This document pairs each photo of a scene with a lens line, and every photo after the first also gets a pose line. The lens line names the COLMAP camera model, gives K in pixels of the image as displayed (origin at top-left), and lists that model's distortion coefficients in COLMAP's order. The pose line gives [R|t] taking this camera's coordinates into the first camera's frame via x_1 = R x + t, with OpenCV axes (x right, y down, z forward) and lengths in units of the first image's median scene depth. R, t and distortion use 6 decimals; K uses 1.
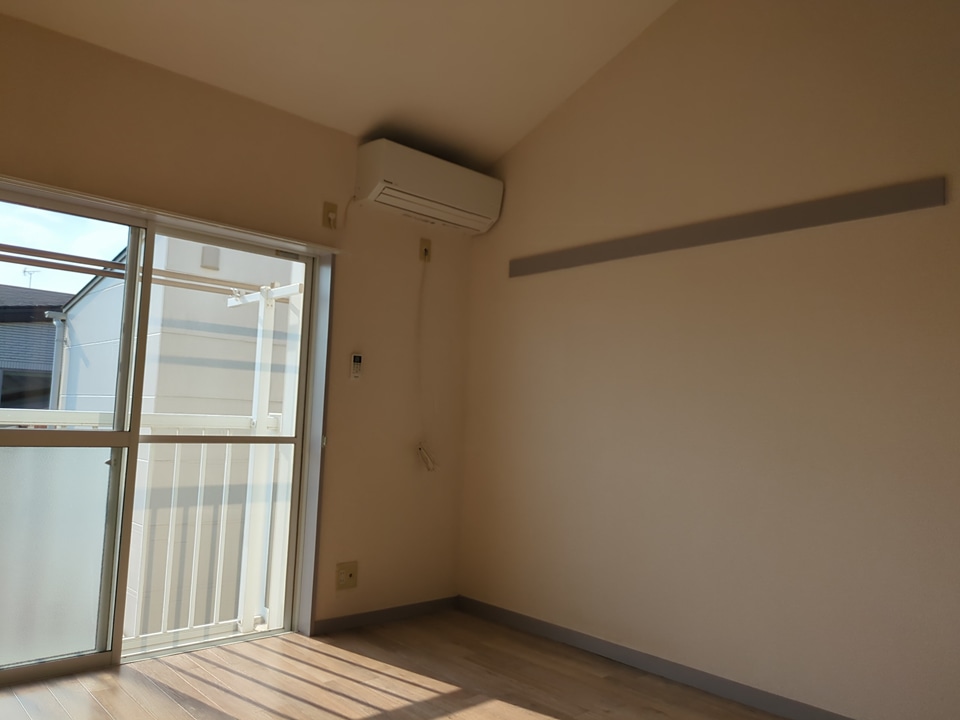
lens RADIAL K [[719.7, 0, 464.8], [0, 719.7, 363.4], [0, 0, 1]] dist [0.032641, -0.014664]
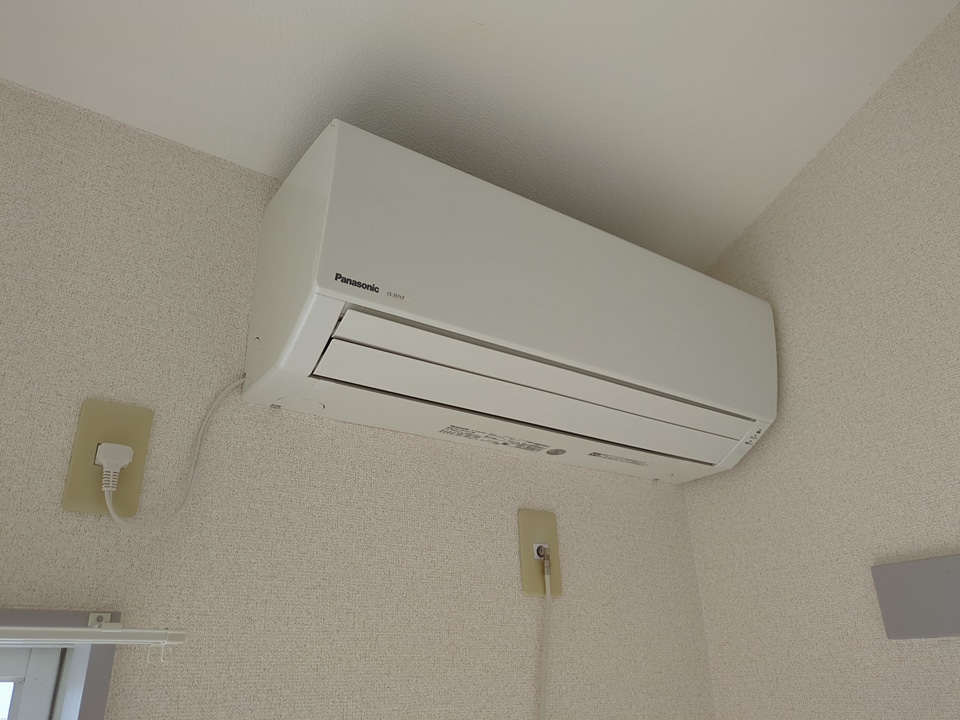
lens RADIAL K [[719.7, 0, 464.8], [0, 719.7, 363.4], [0, 0, 1]] dist [0.032641, -0.014664]
pose [[0.988319, -0.109729, -0.105756, -0.050318], [0.068240, 0.939137, -0.336696, -0.146379], [0.136265, 0.325546, 0.935656, 0.782472]]
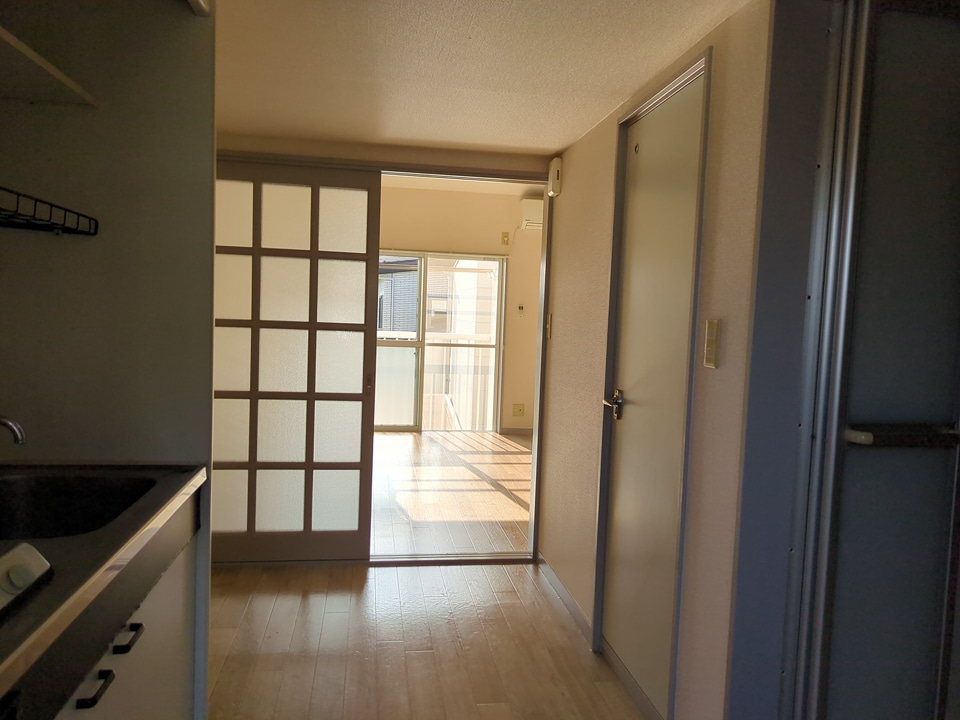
lens RADIAL K [[719.7, 0, 464.8], [0, 719.7, 363.4], [0, 0, 1]] dist [0.032641, -0.014664]
pose [[0.817813, 0.025586, -0.574914, 0.902194], [0.039183, 0.994217, 0.099985, -0.059334], [0.574148, -0.104296, 0.812082, -0.772458]]
